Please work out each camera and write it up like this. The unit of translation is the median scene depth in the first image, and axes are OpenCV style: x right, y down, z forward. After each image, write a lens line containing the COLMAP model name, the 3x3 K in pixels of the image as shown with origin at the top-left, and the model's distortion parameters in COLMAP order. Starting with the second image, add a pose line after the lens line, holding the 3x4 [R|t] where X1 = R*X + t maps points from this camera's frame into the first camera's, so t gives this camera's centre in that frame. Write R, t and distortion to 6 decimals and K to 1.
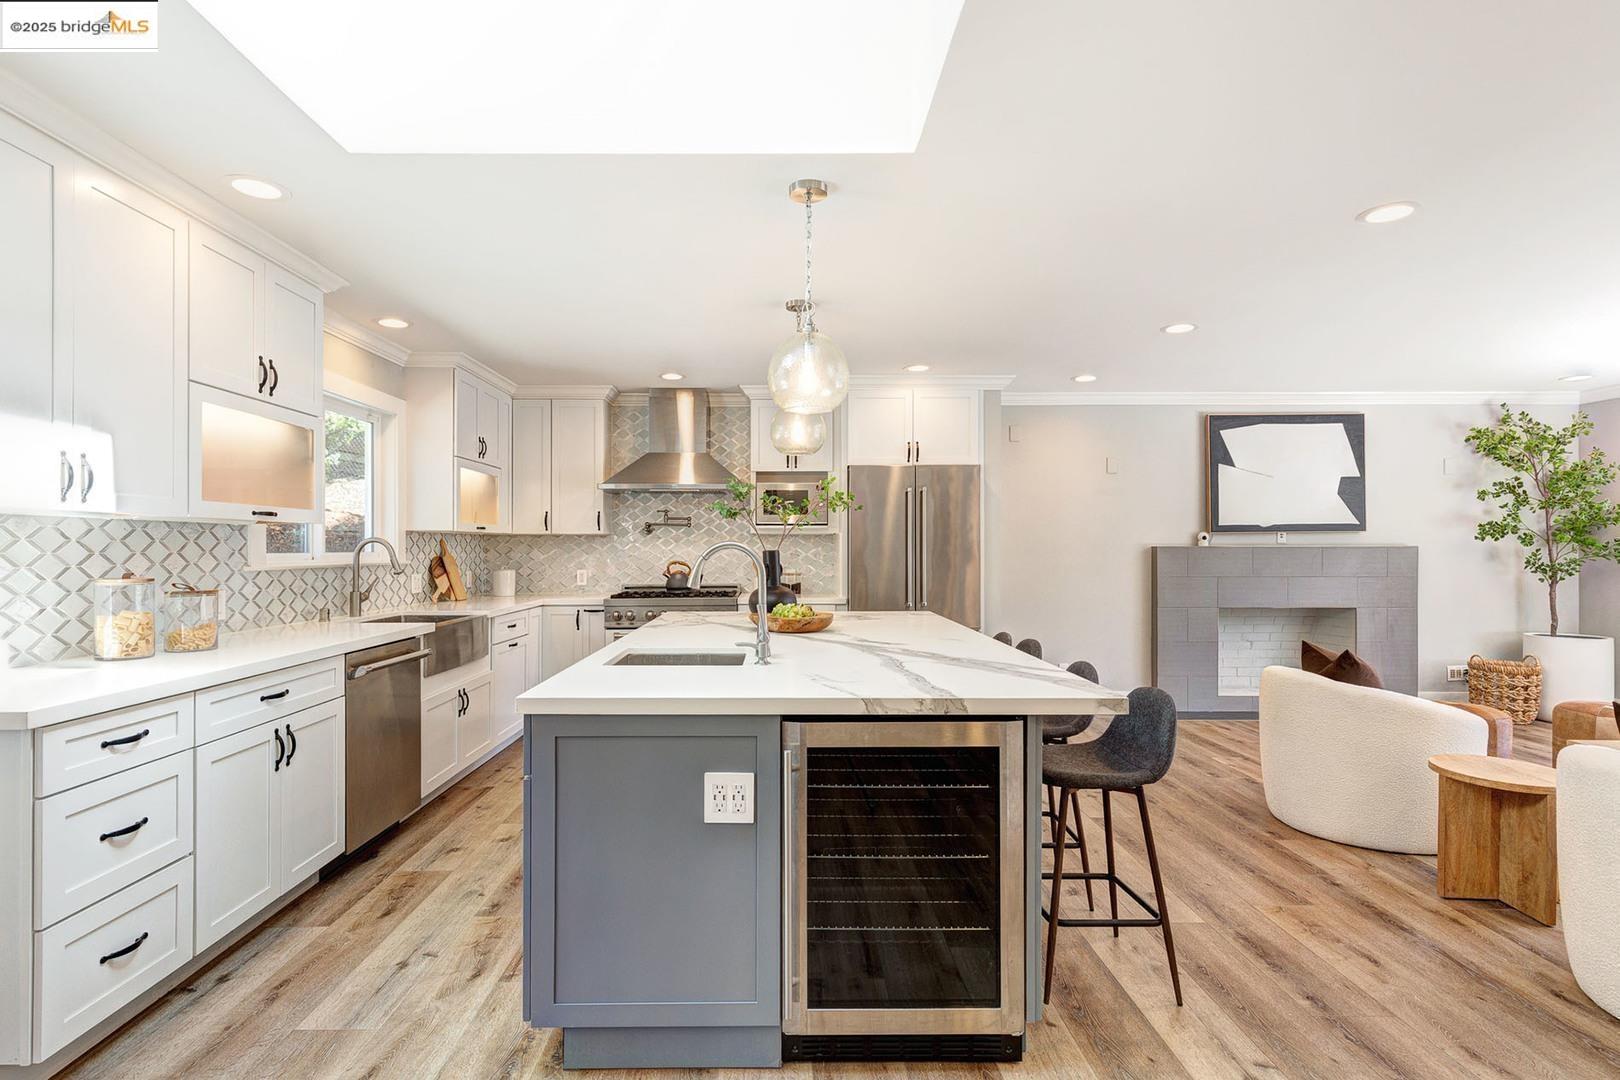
lens RADIAL K [[773.1, 0, 776.2], [0, 773.1, 558.7], [0, 0, 1]] dist [0.008220, -0.000165]
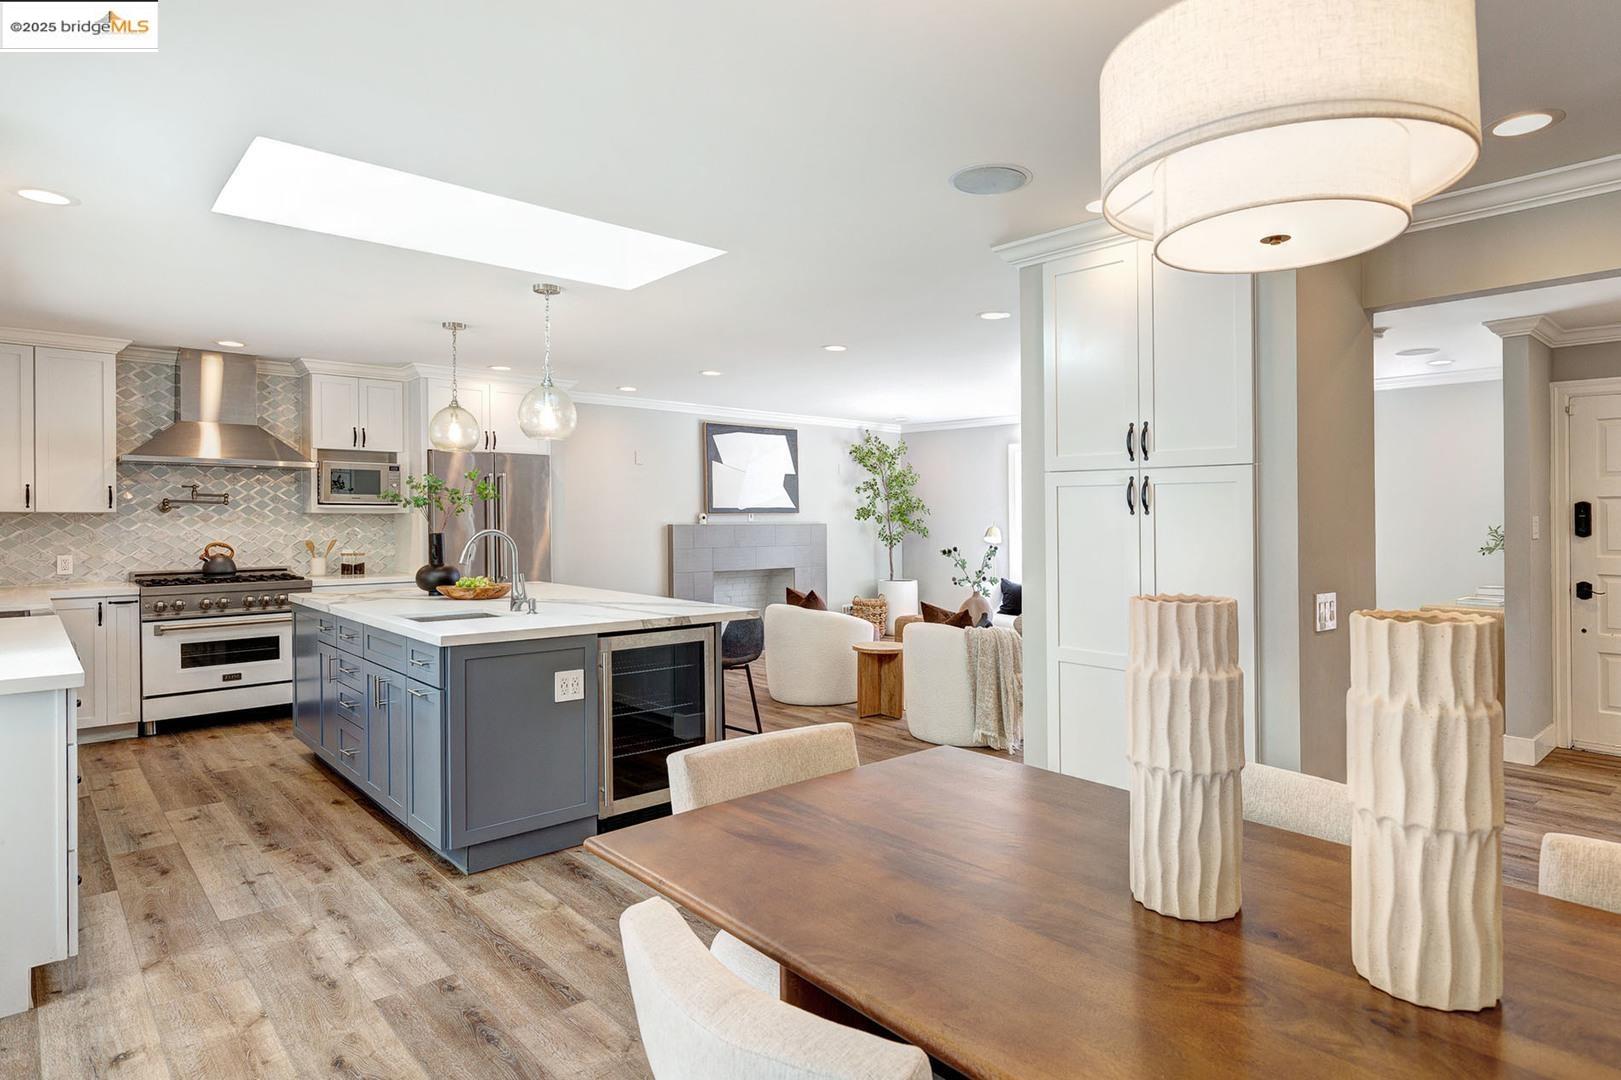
lens RADIAL K [[907.4, 0, 870.4], [0, 907.4, 525.8], [0, 0, 1]] dist [-0.016626, 0.001193]
pose [[0.714394, -0.004257, 0.699730, -0.323418], [0.007334, 0.999972, -0.001404, -0.009831], [-0.699705, 0.006135, 0.714406, -0.287281]]
